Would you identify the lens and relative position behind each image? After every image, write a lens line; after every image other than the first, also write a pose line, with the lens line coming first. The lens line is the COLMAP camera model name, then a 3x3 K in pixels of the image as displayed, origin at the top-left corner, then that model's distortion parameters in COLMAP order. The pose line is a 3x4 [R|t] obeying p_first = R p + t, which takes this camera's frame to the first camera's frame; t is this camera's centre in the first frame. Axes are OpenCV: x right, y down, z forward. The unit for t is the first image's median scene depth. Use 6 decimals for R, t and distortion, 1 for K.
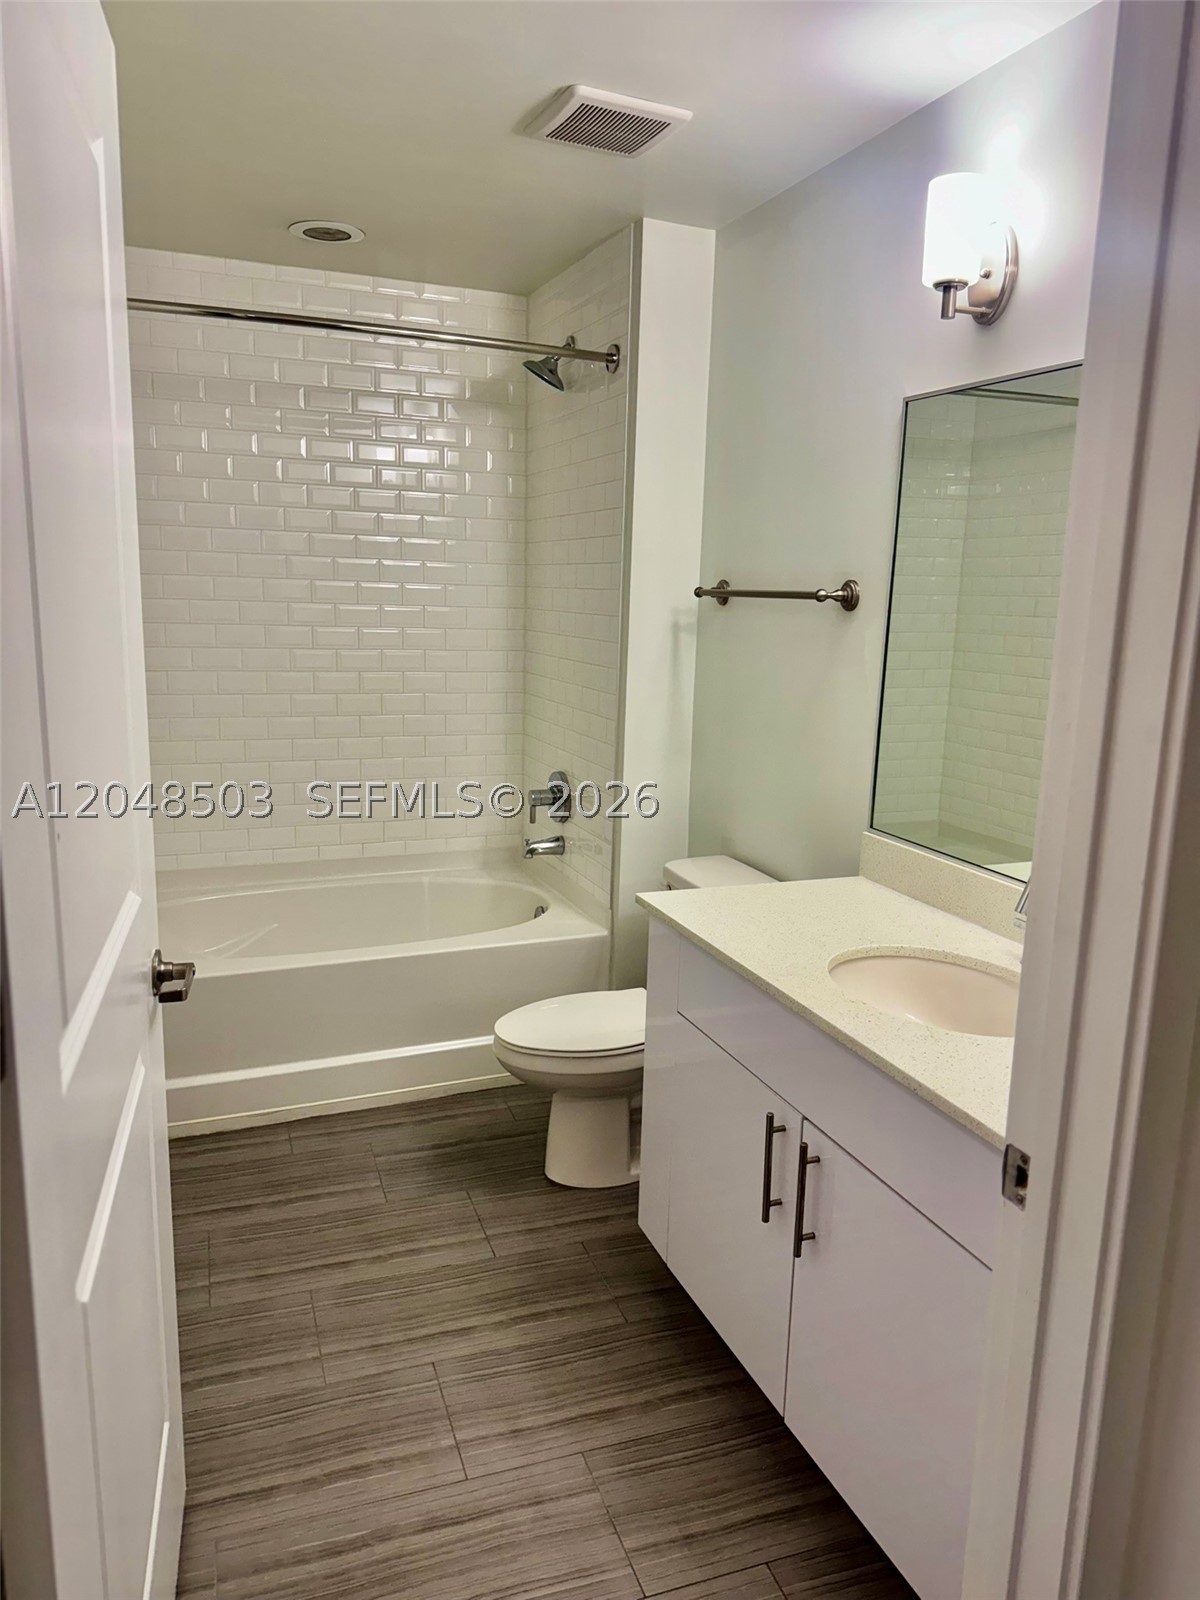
lens RADIAL K [[1122.4, 0, 596.4], [0, 1122.4, 806.1], [0, 0, 1]] dist [0.032118, -0.050463]
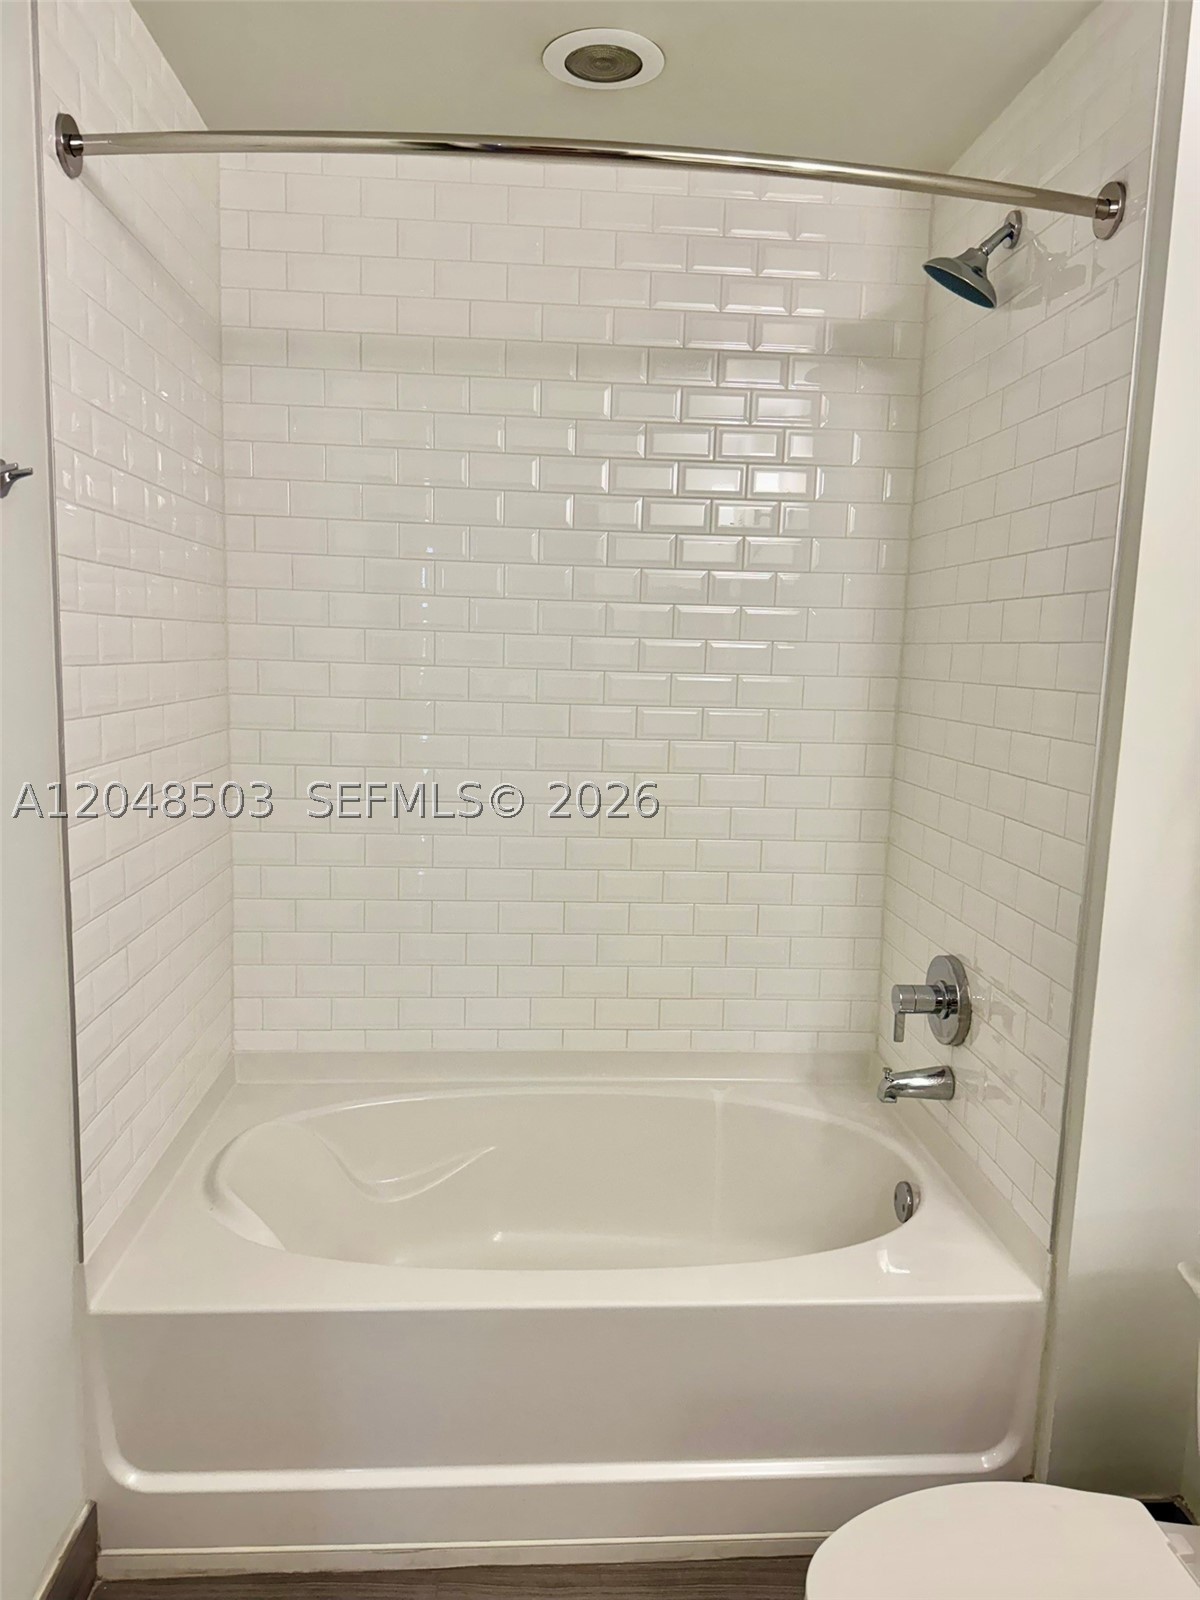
lens RADIAL K [[1122.4, 0, 575.5], [0, 1122.4, 802.3], [0, 0, 1]] dist [0.032118, -0.050463]
pose [[0.948188, 0.044830, -0.314531, -0.043375], [-0.068851, 0.995463, -0.065675, -0.068892], [0.310160, 0.083928, 0.946973, 0.441883]]
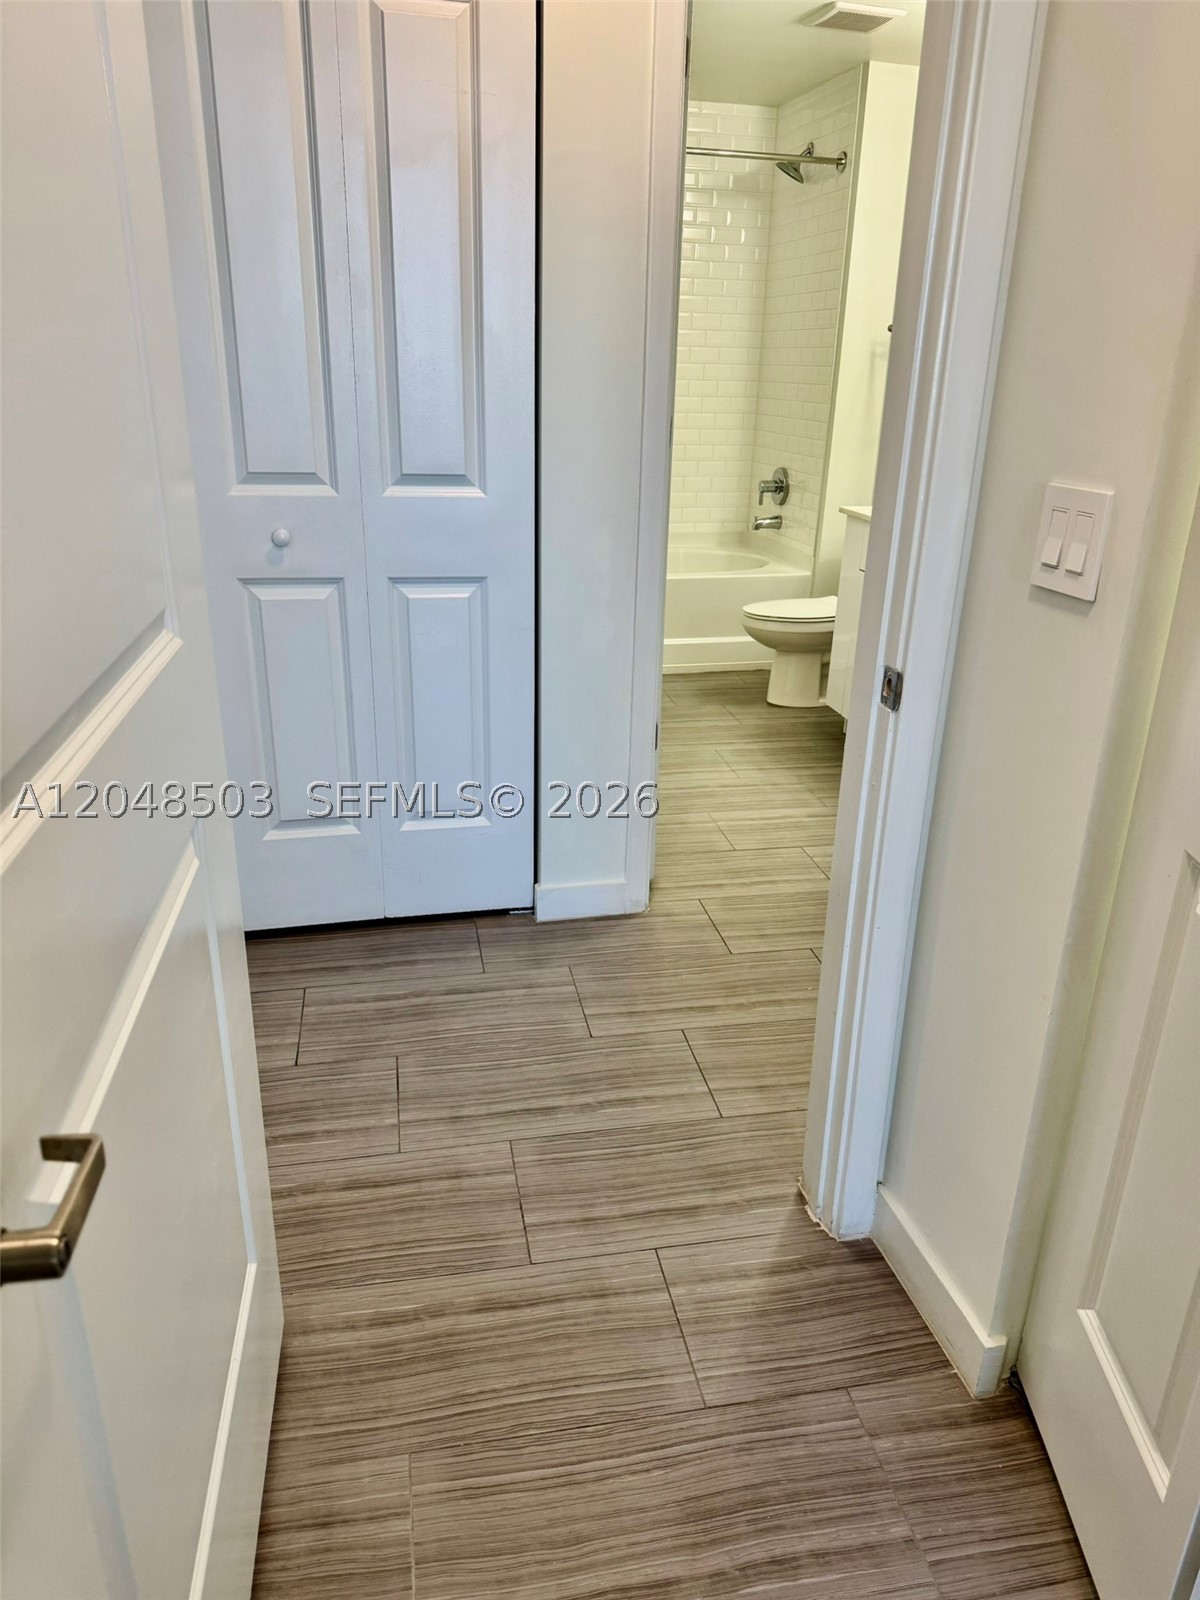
lens RADIAL K [[1122.4, 0, 593.1], [0, 1122.4, 800.1], [0, 0, 1]] dist [0.032118, -0.050463]
pose [[0.987939, 0.055032, -0.144735, -0.045574], [-0.028642, 0.983531, 0.178455, 0.159428], [0.152172, -0.172157, 0.973245, -0.597454]]
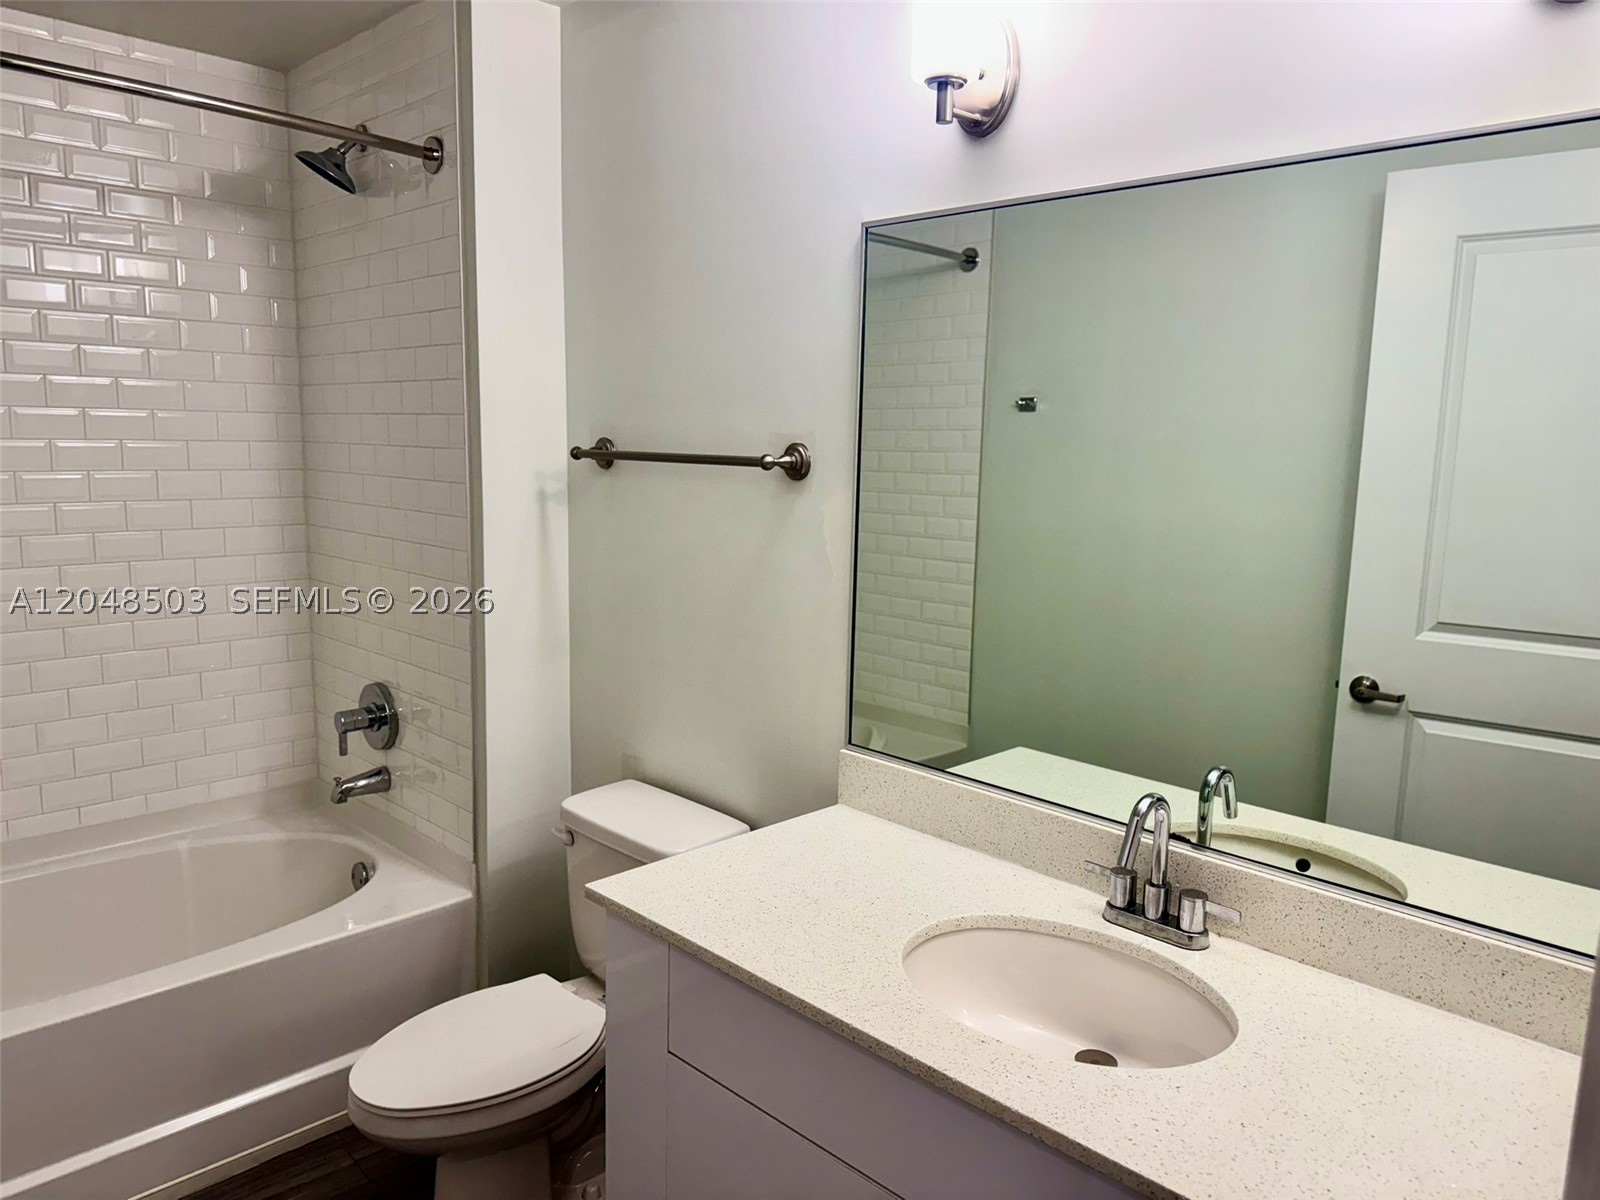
lens RADIAL K [[1122.4, 0, 811.4], [0, 1122.4, 600.1], [0, 0, 1]] dist [0.032118, -0.050463]
pose [[0.914978, -0.066182, 0.398040, -0.074639], [0.082511, 0.996301, -0.024014, -0.052356], [-0.394979, 0.054815, 0.917054, 0.202990]]
